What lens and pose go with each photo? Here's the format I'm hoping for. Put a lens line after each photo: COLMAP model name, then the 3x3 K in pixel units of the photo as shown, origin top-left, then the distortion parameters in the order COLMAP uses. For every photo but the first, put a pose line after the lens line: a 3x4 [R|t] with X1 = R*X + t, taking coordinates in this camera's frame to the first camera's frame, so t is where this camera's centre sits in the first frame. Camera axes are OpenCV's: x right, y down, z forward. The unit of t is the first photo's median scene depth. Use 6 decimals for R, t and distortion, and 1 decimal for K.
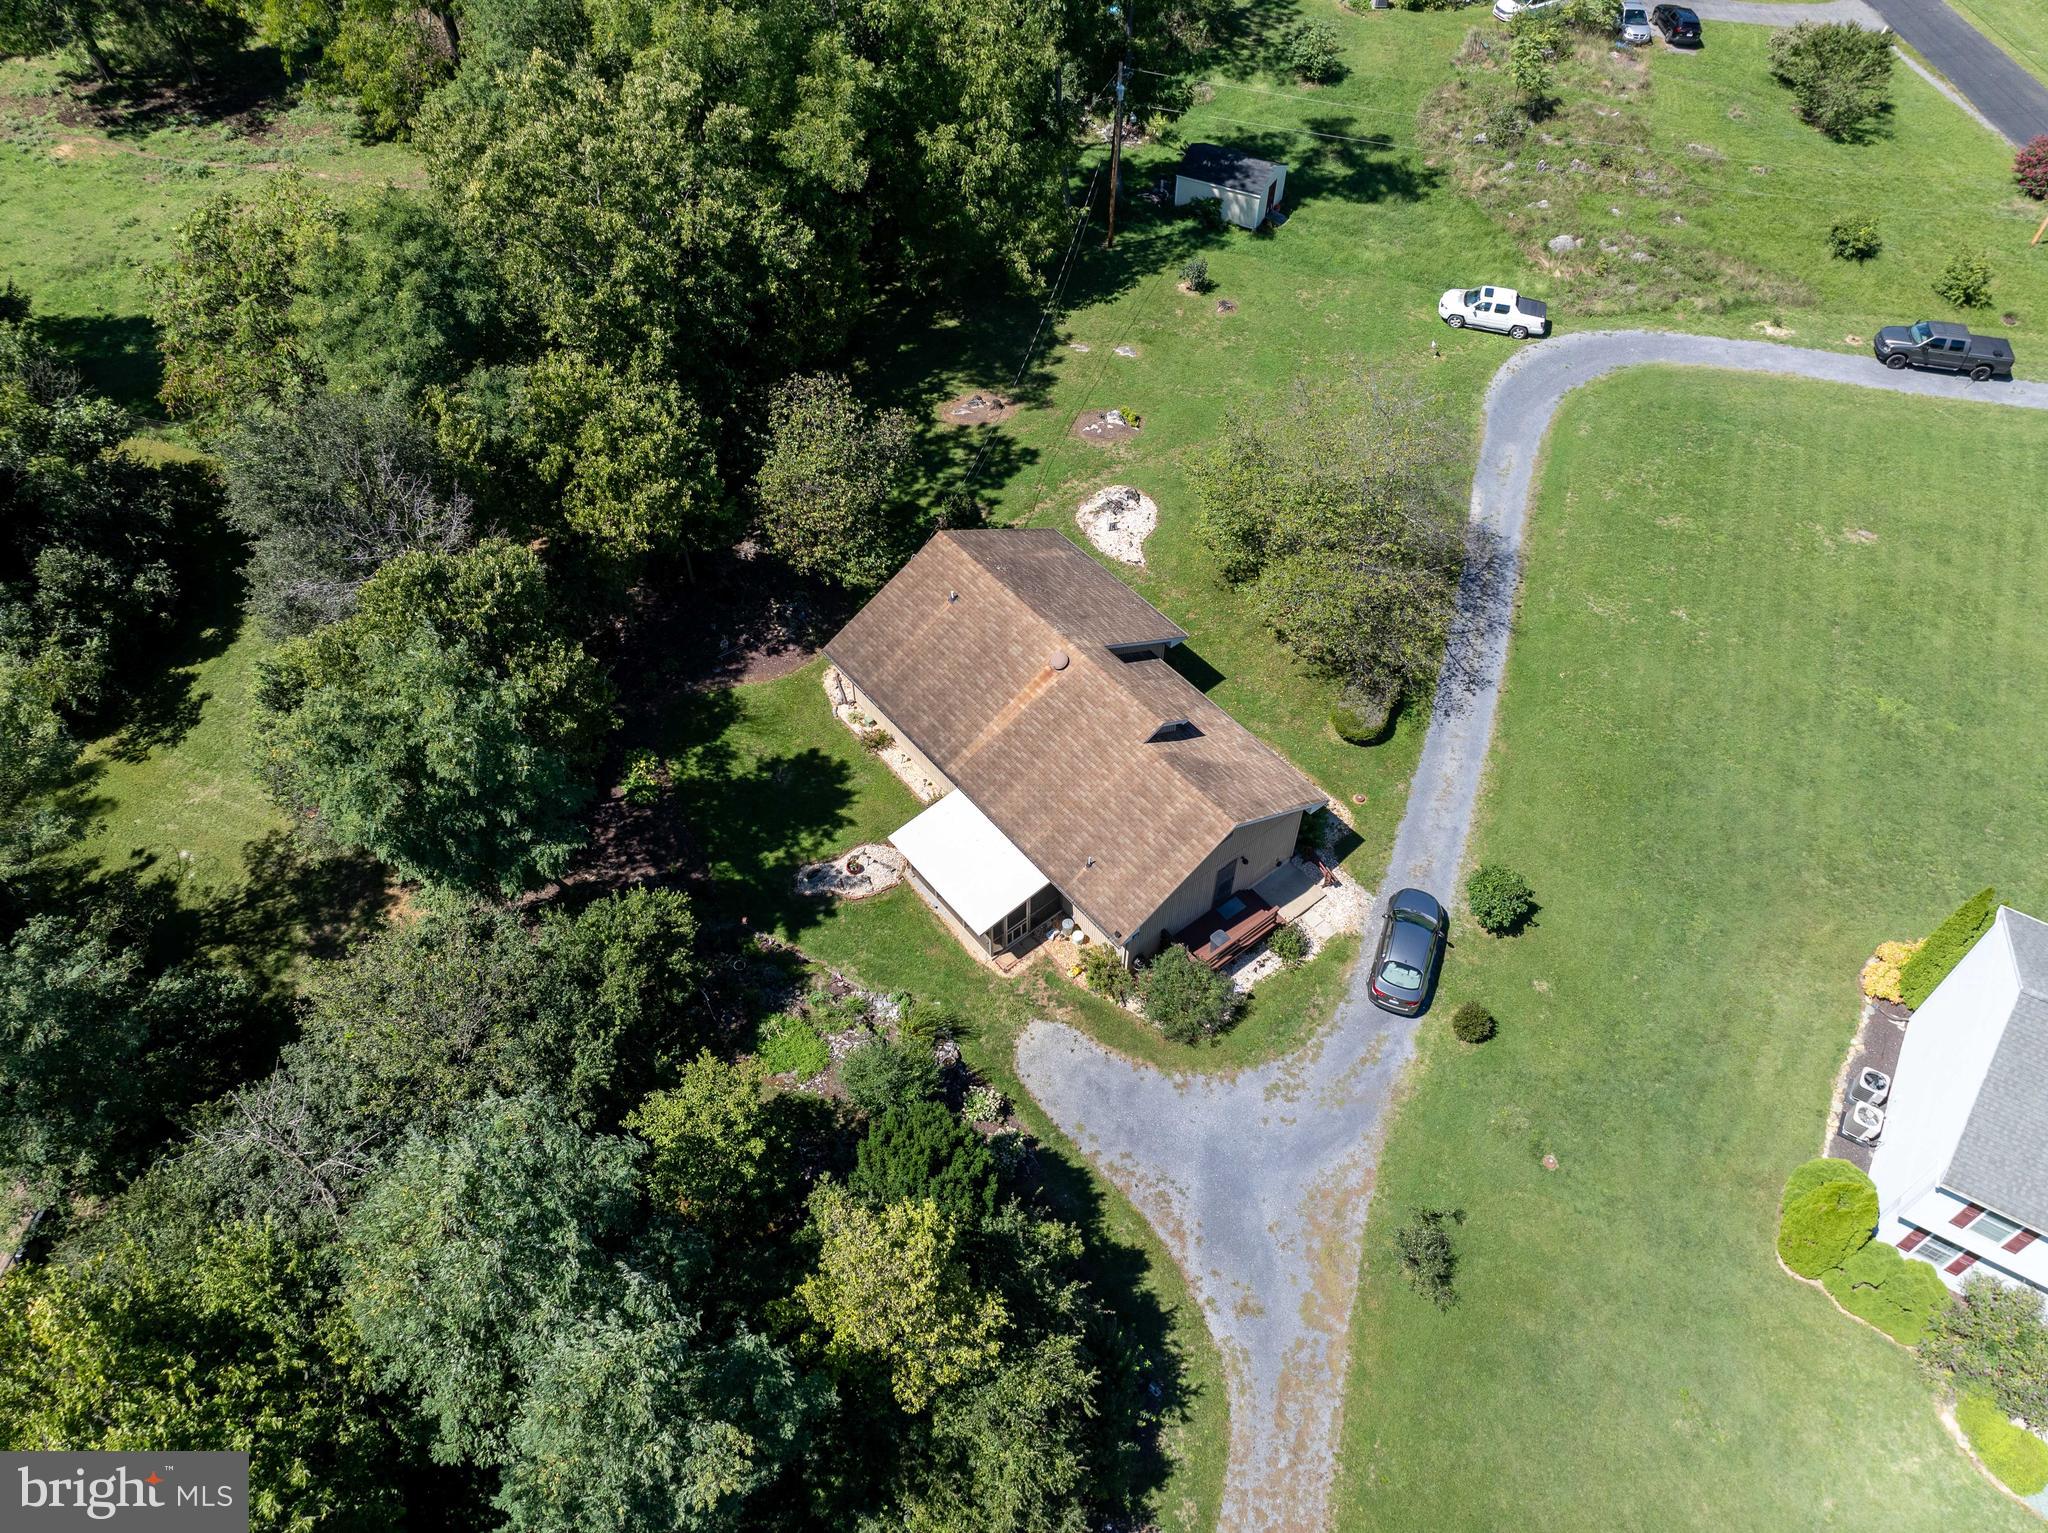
lens RADIAL K [[1449.7, 0, 1030.6], [0, 1449.7, 771.4], [0, 0, 1]] dist [-0.046940, 0.024013]
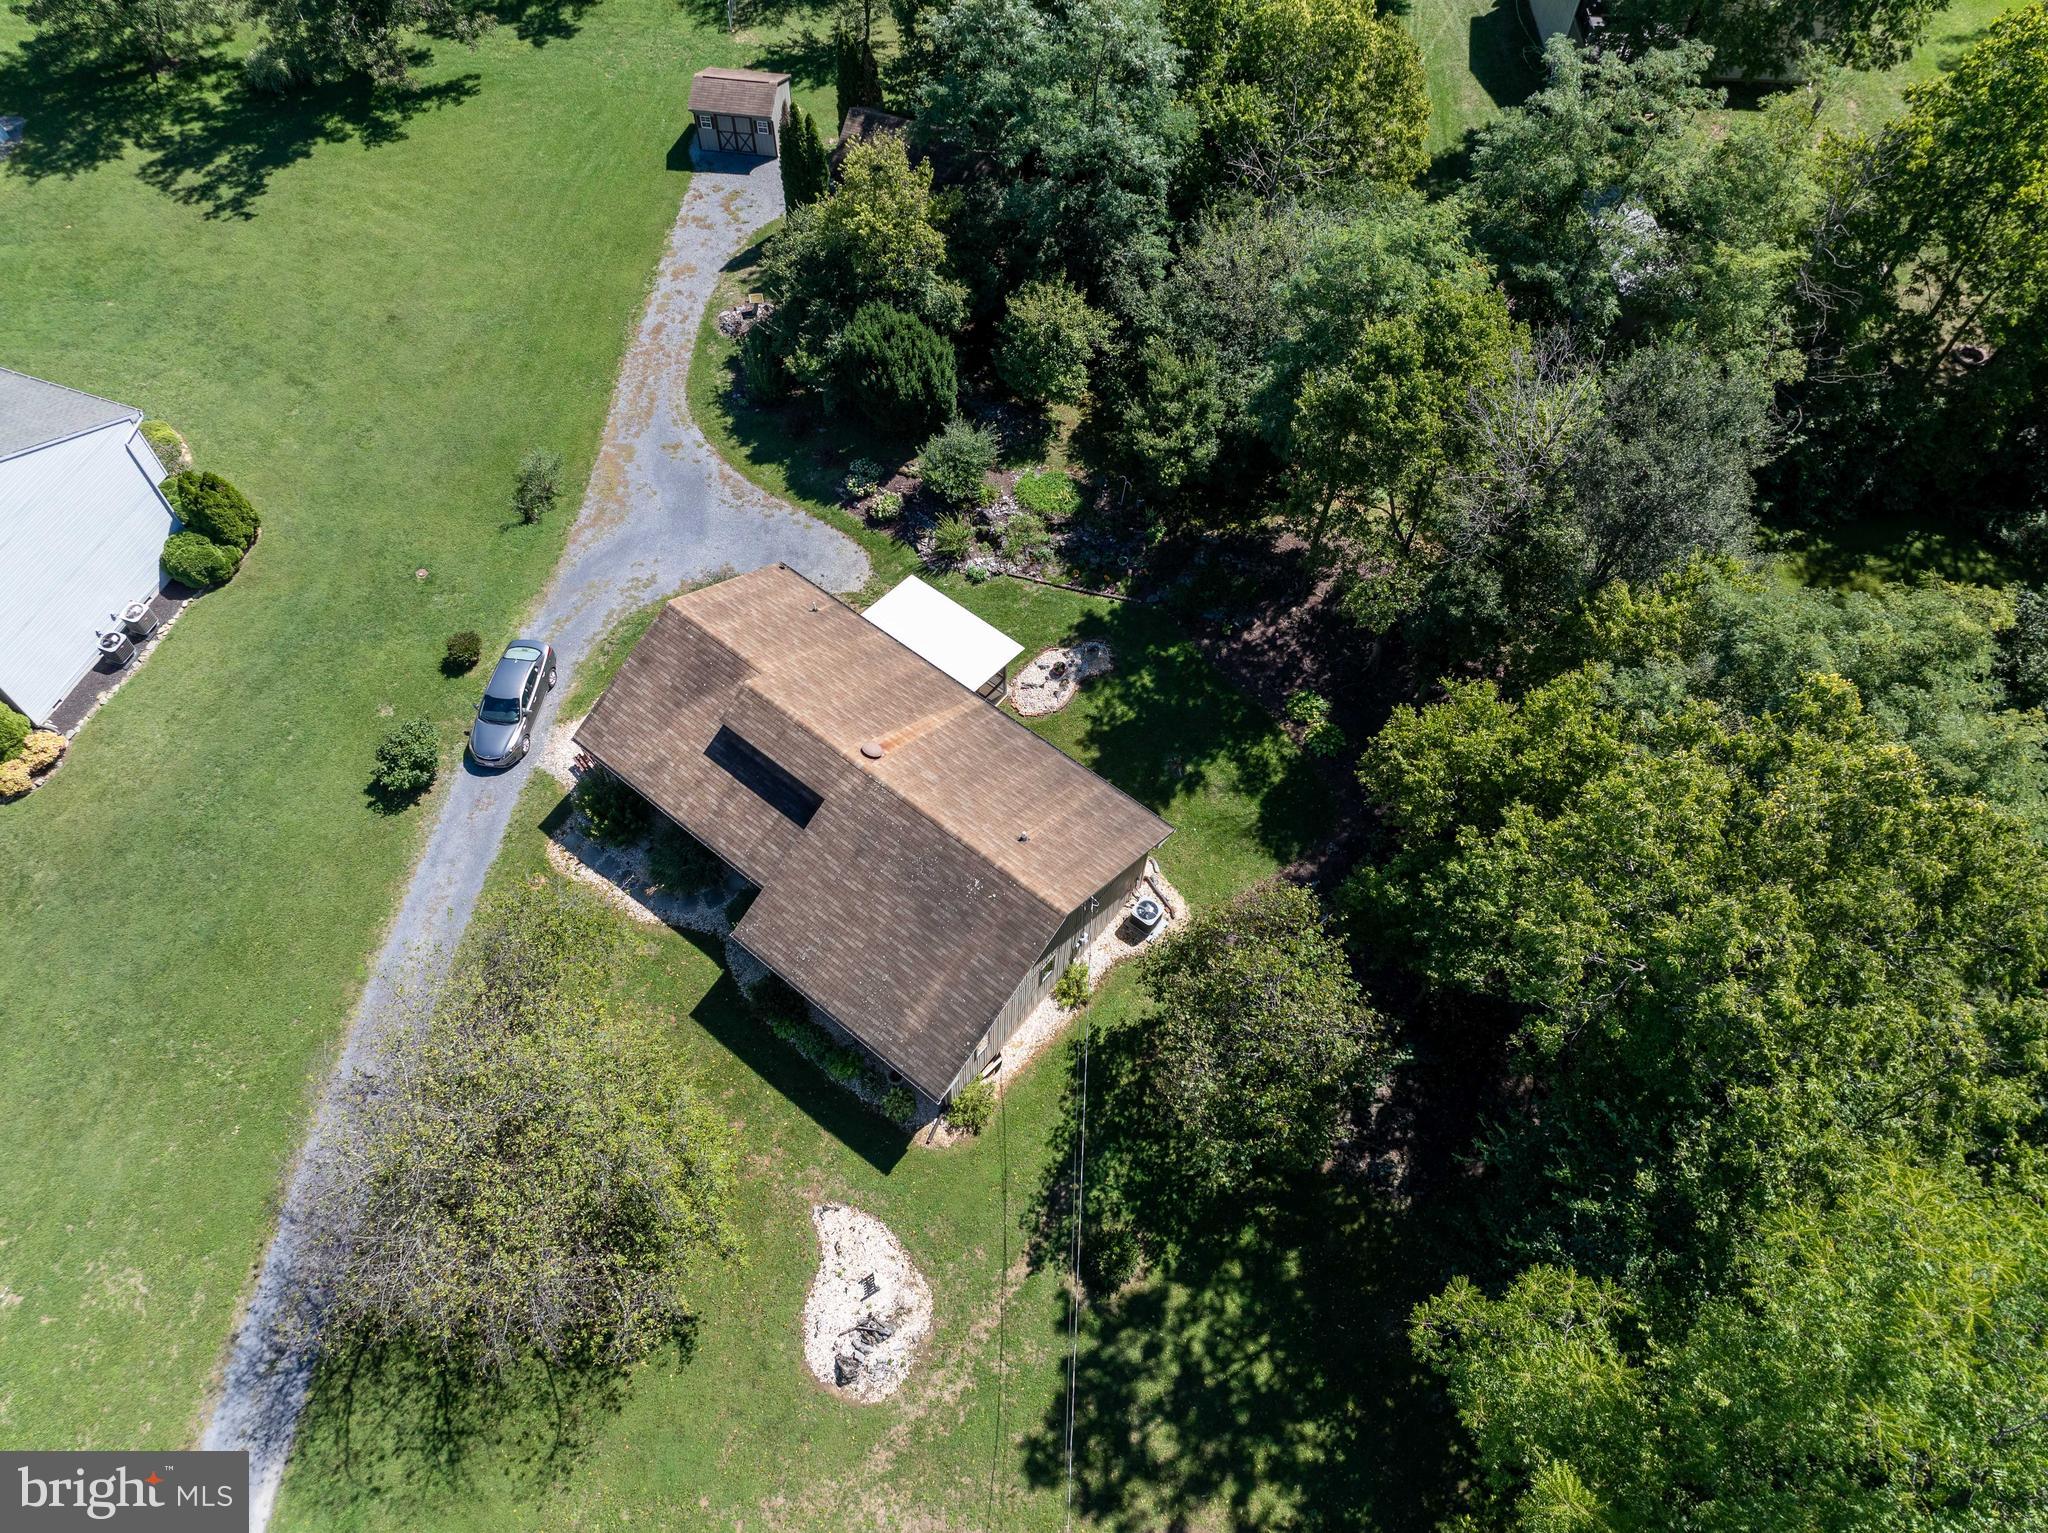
lens RADIAL K [[1449.7, 0, 1022.0], [0, 1449.7, 762.6], [0, 0, 1]] dist [-0.046940, 0.024013]
pose [[-0.977181, 0.164342, -0.134573, 0.045271], [-0.175700, -0.269359, 0.946877, -0.833041], [0.119363, 0.948914, 0.292087, 0.702918]]
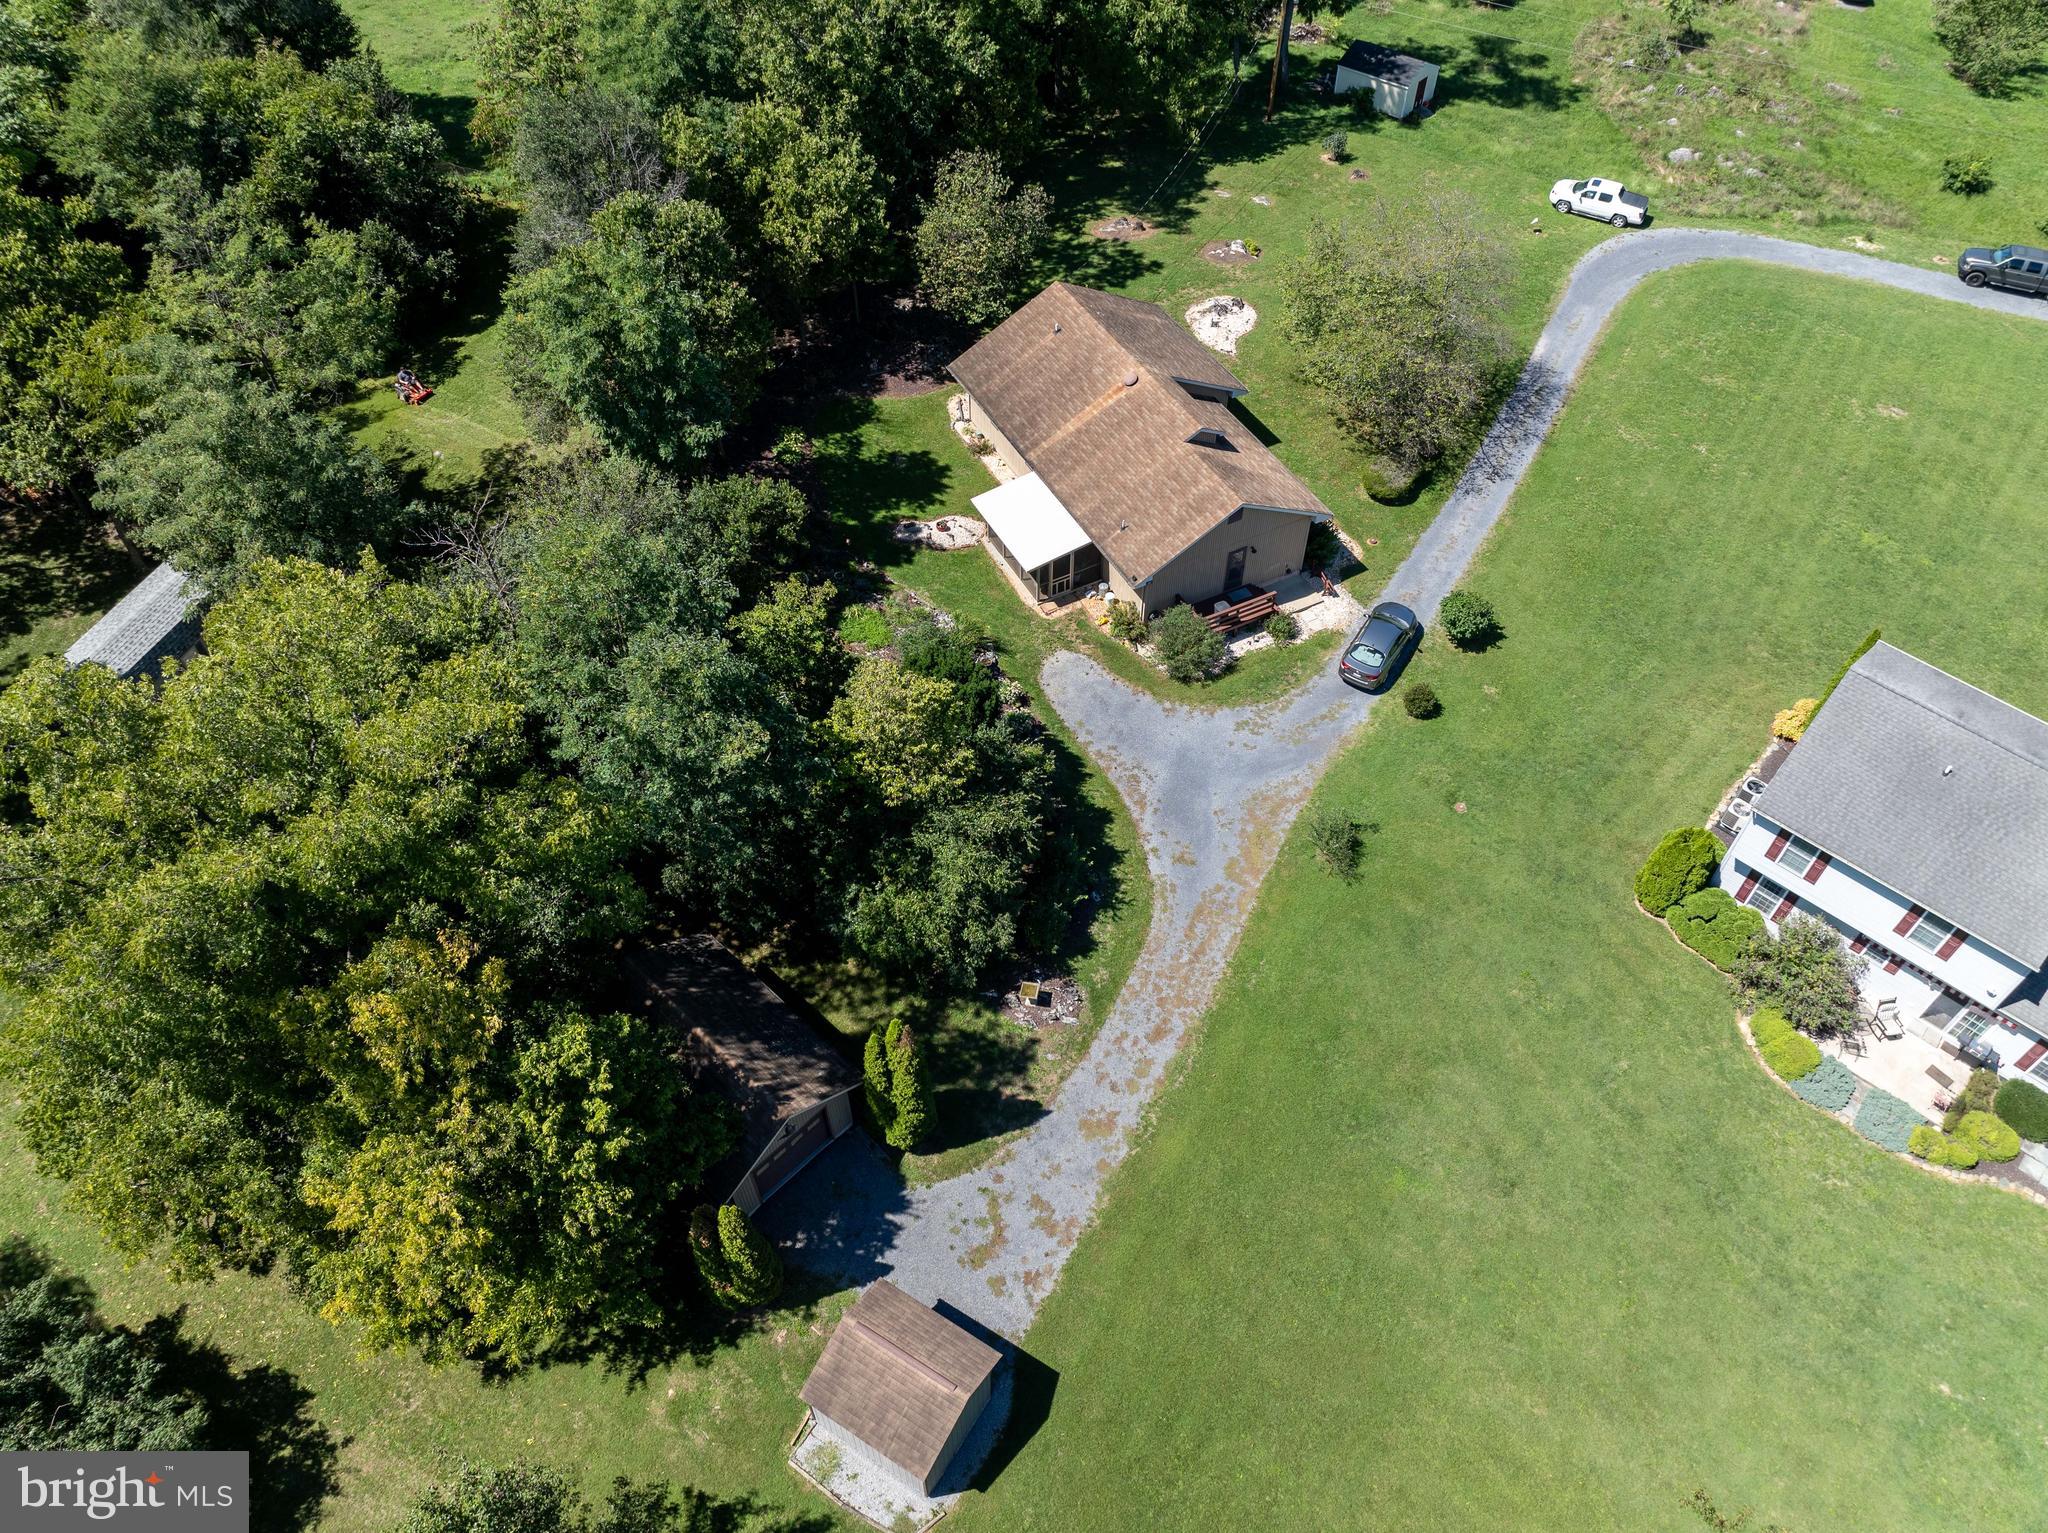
lens RADIAL K [[1449.7, 0, 1043.2], [0, 1449.7, 774.6], [0, 0, 1]] dist [-0.046940, 0.024013]
pose [[0.982374, 0.142352, -0.121148, 0.131984], [-0.142471, 0.989769, 0.007720, 0.234416], [0.121007, 0.009676, 0.992604, -0.200261]]
